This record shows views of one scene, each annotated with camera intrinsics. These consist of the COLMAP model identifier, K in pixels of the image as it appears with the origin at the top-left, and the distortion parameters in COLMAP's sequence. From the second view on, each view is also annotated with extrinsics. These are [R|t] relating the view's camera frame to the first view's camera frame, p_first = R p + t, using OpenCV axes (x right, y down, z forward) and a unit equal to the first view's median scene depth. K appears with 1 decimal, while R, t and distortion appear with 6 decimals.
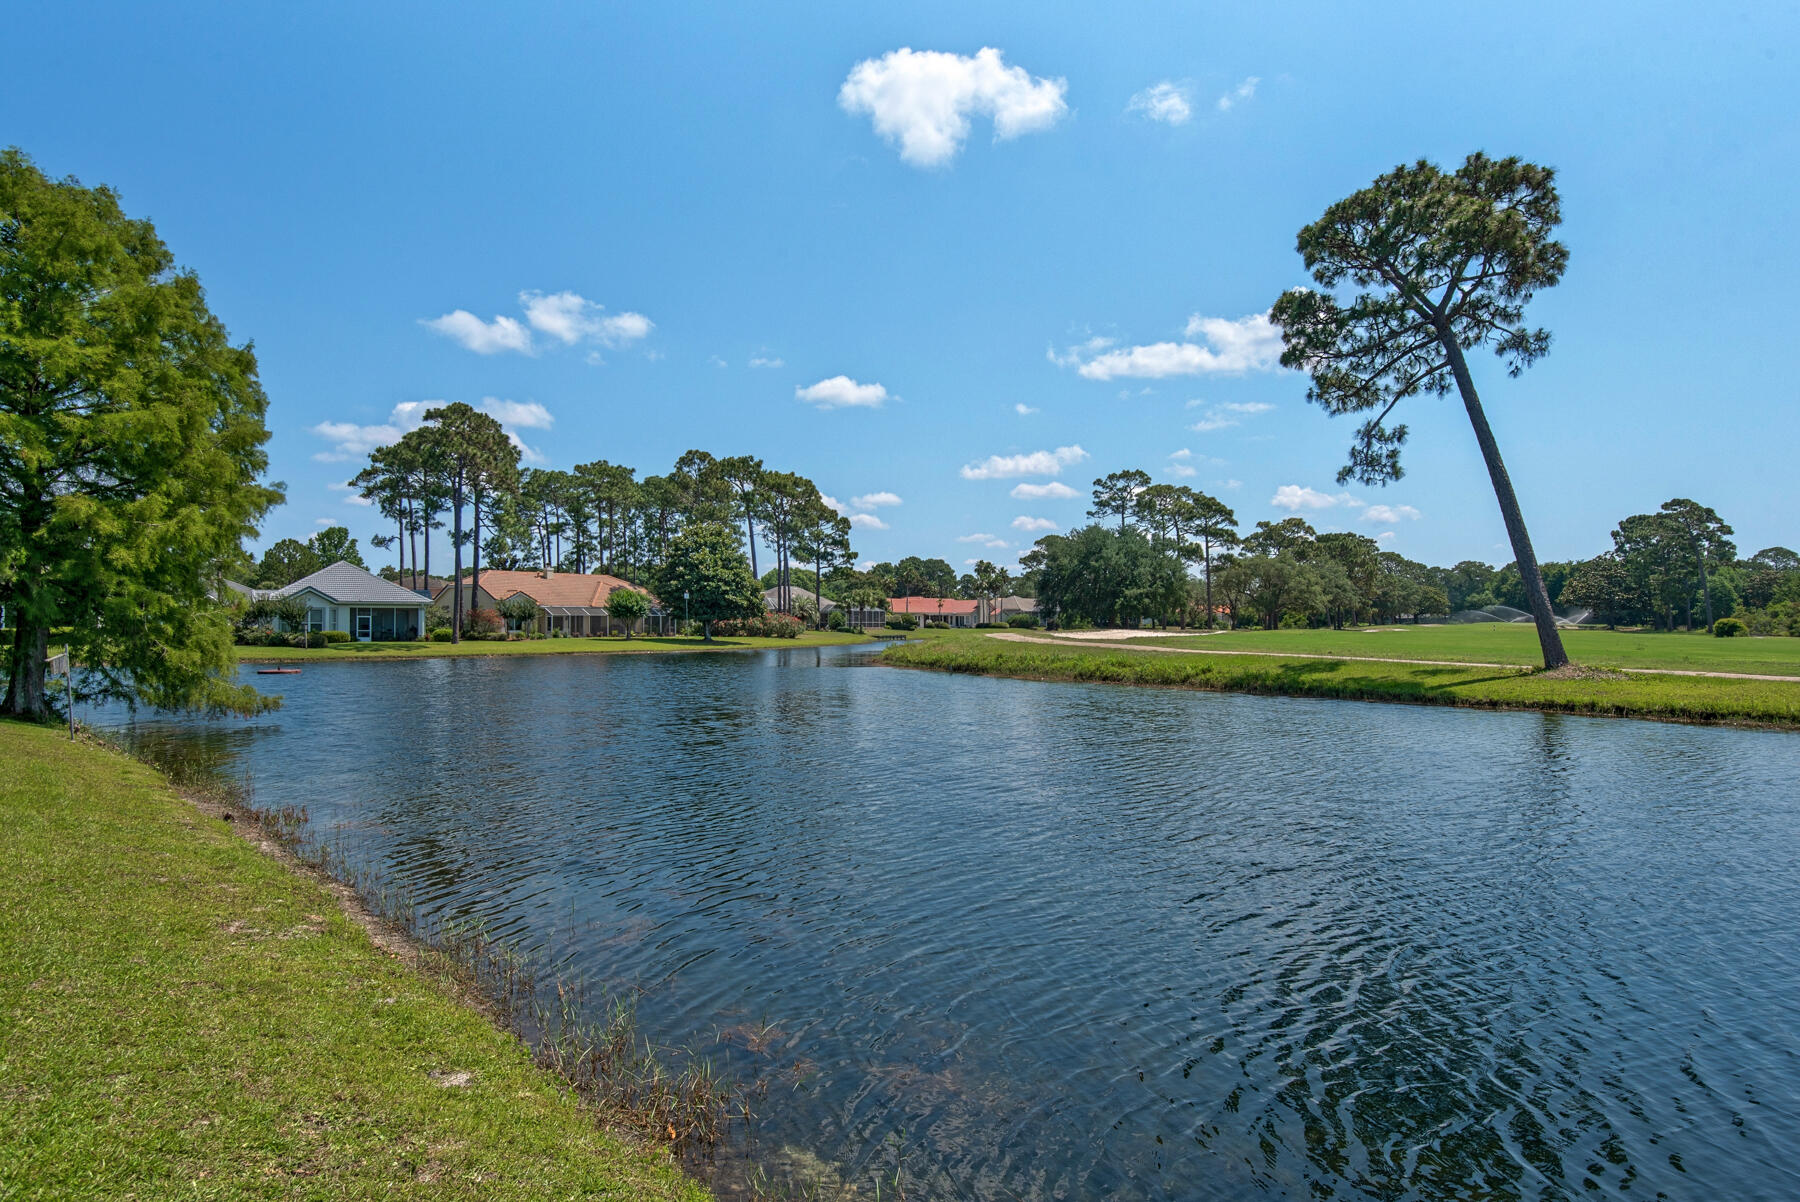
lens RADIAL K [[1045.2, 0, 902.4], [0, 1045.2, 602.8], [0, 0, 1]] dist [0.044716, -0.041497]
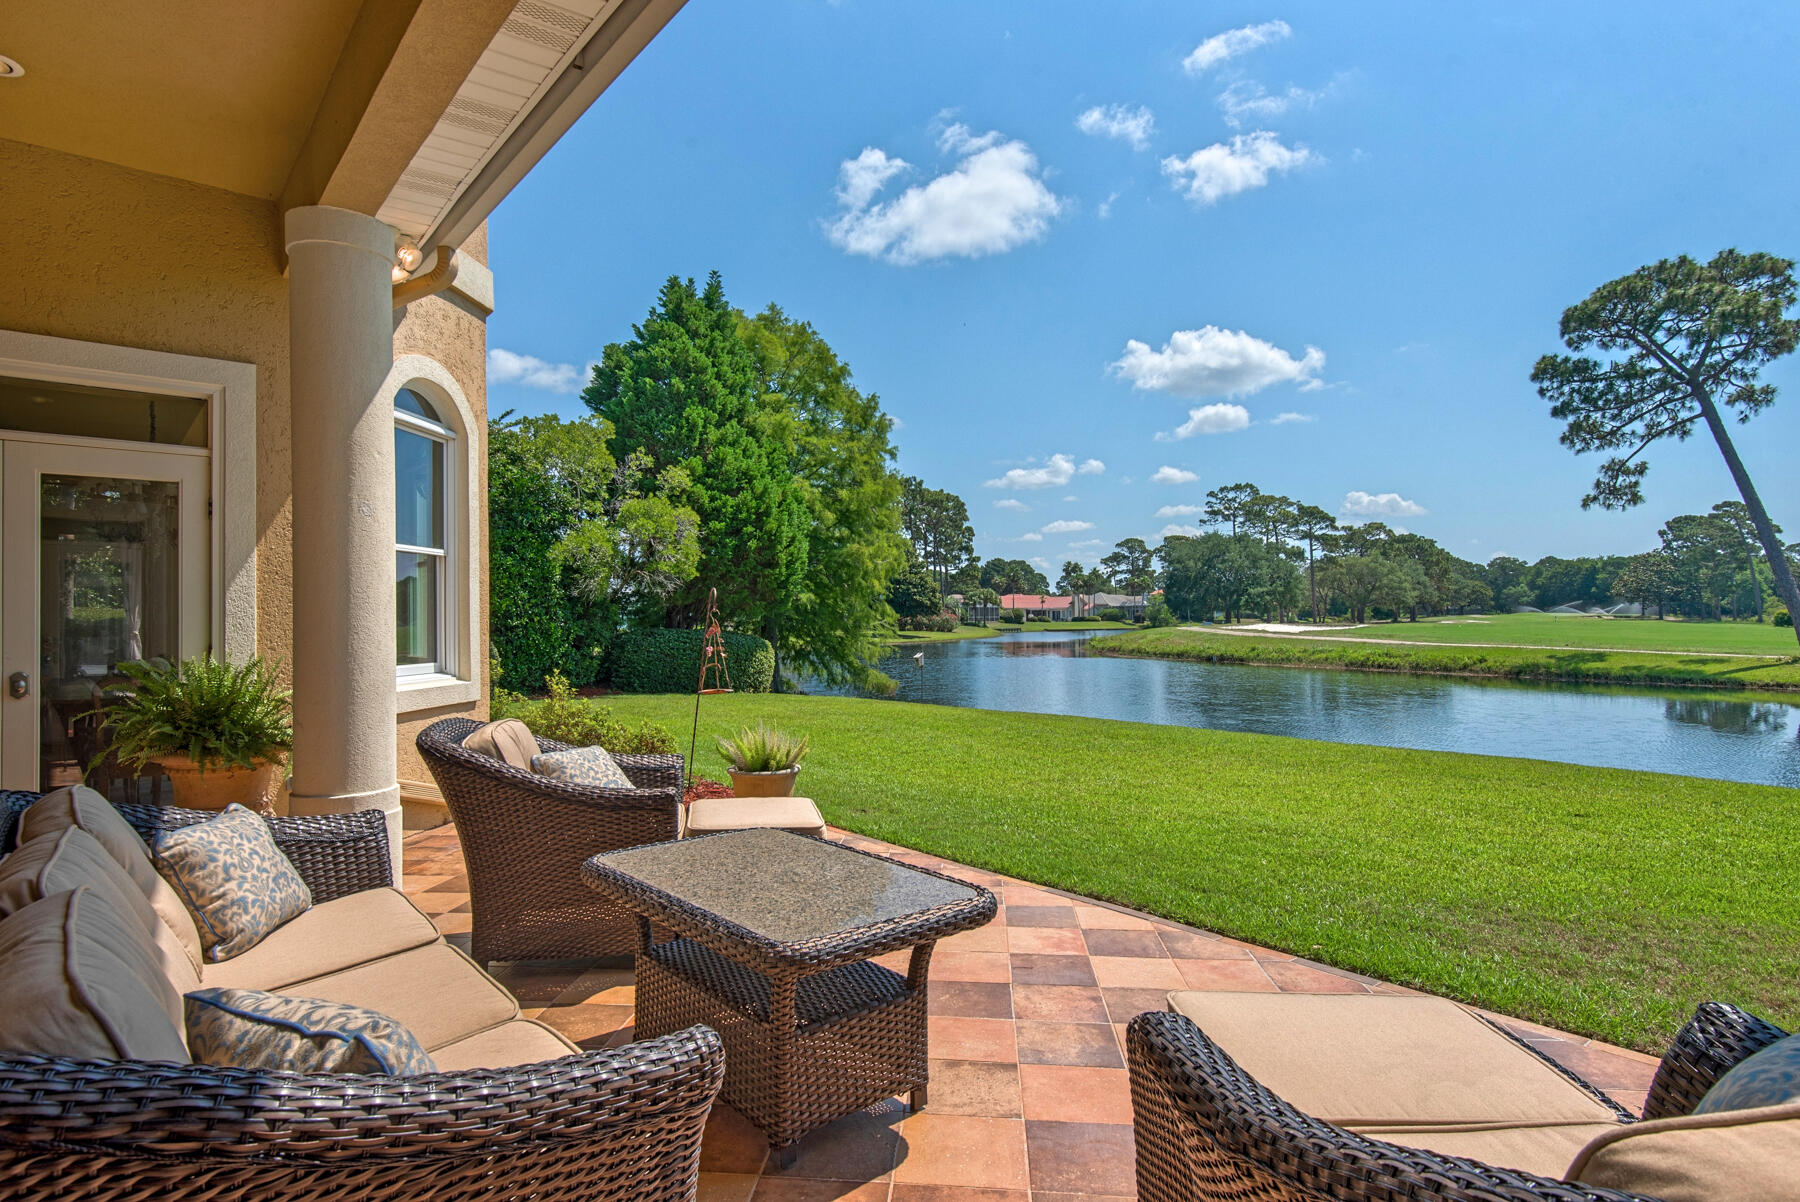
lens RADIAL K [[938.8, 0, 893.7], [0, 938.8, 607.2], [0, 0, 1]] dist [0.017835, -0.014008]
pose [[0.998083, -0.006565, -0.061547, -0.324815], [0.007186, 0.999925, 0.009884, -0.013991], [0.061478, -0.010307, 0.998055, -0.158775]]
